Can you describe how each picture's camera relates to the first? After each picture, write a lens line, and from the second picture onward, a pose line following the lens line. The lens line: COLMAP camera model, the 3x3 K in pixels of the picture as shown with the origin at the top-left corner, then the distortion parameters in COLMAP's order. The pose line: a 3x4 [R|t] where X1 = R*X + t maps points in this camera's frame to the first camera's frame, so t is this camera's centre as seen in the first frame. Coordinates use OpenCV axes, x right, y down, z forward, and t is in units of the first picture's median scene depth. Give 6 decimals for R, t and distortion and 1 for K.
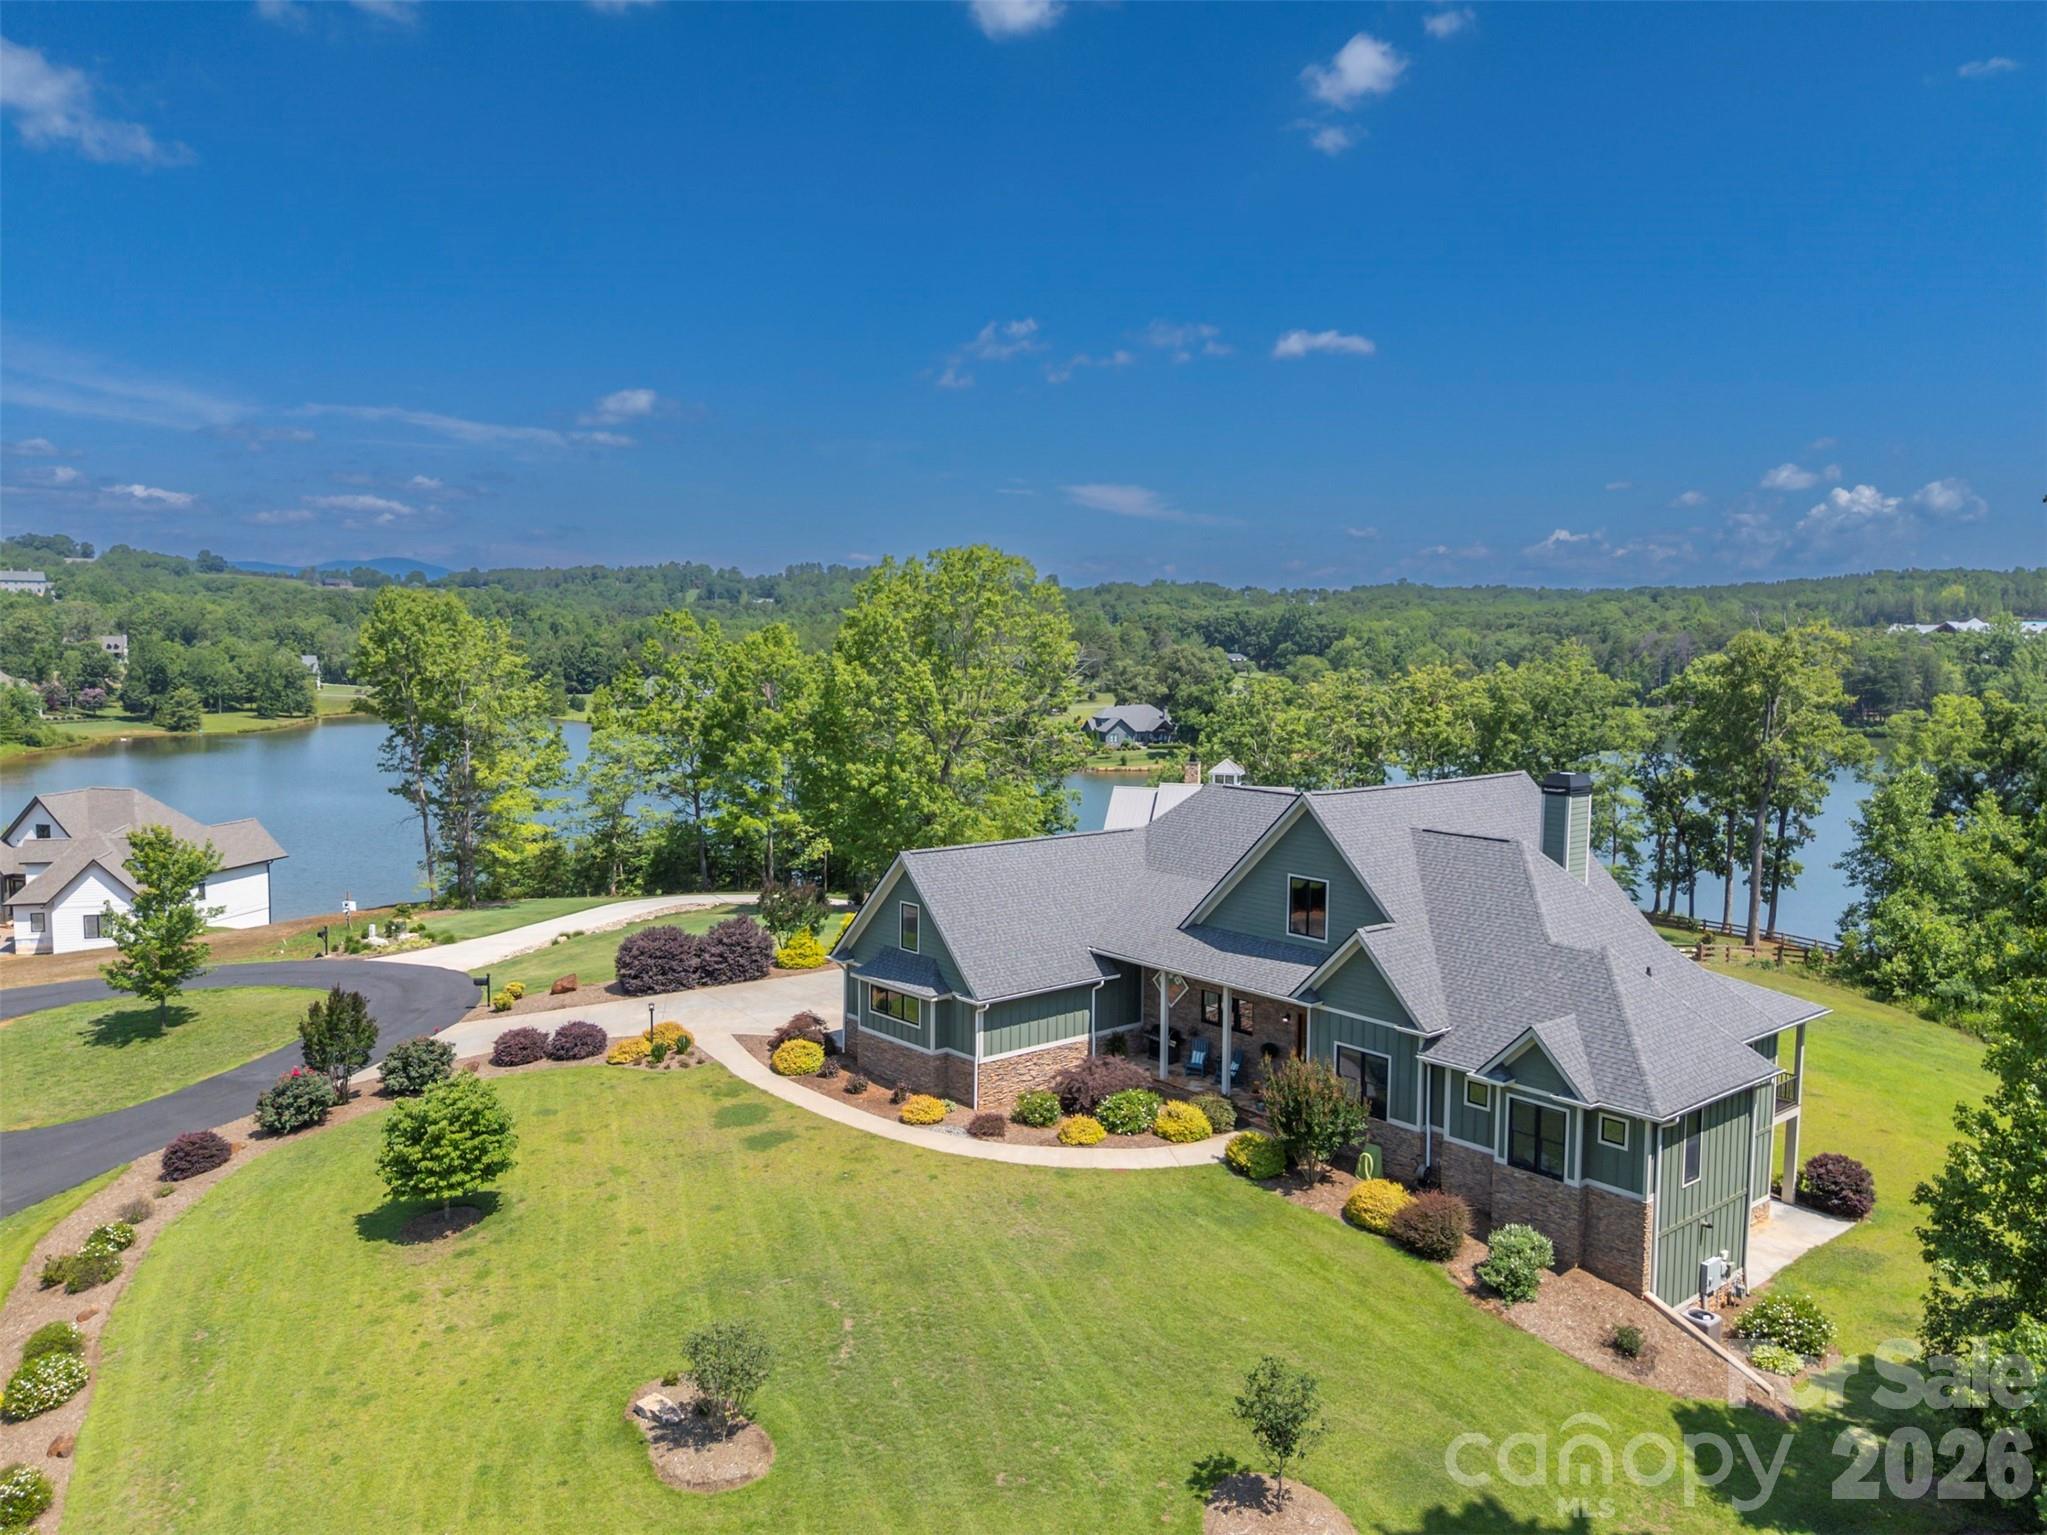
lens RADIAL K [[1512.7, 0, 1023.5], [0, 1512.7, 767.5], [0, 0, 1]] dist [0.080281, -0.071265]
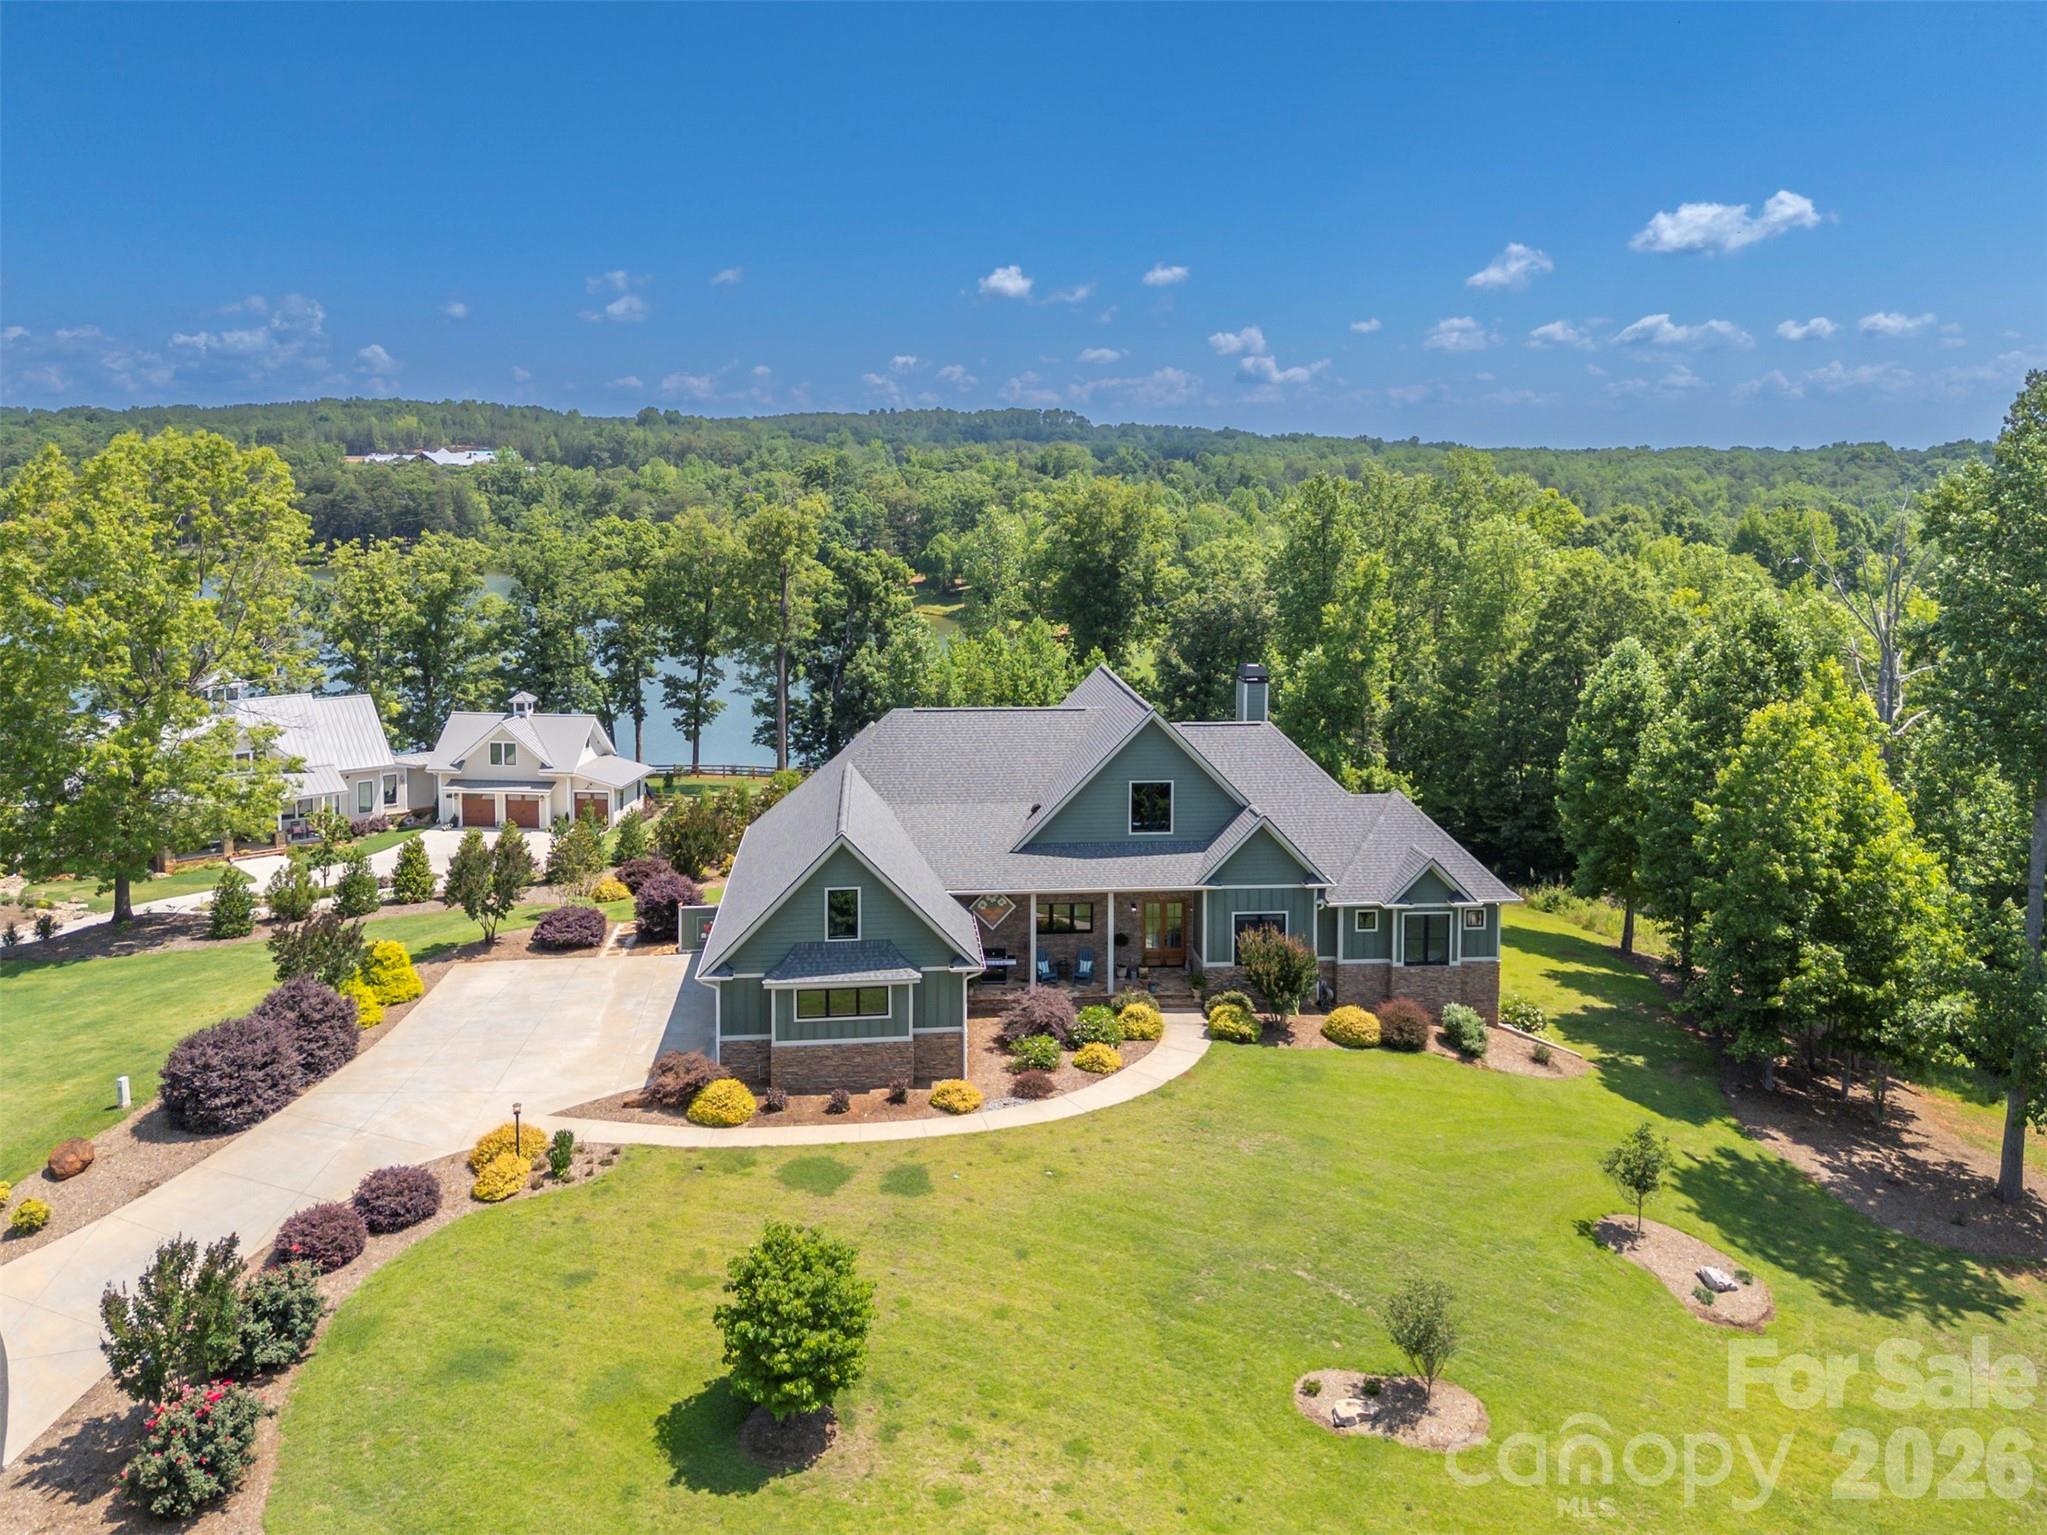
lens RADIAL K [[1583.1, 0, 1041.8], [0, 1583.1, 623.2], [0, 0, 1]] dist [0.081167, -0.071516]
pose [[0.569748, -0.090336, 0.816839, -0.772224], [0.075250, 0.995499, 0.057607, -0.111379], [-0.818367, 0.028646, 0.573982, 0.365353]]
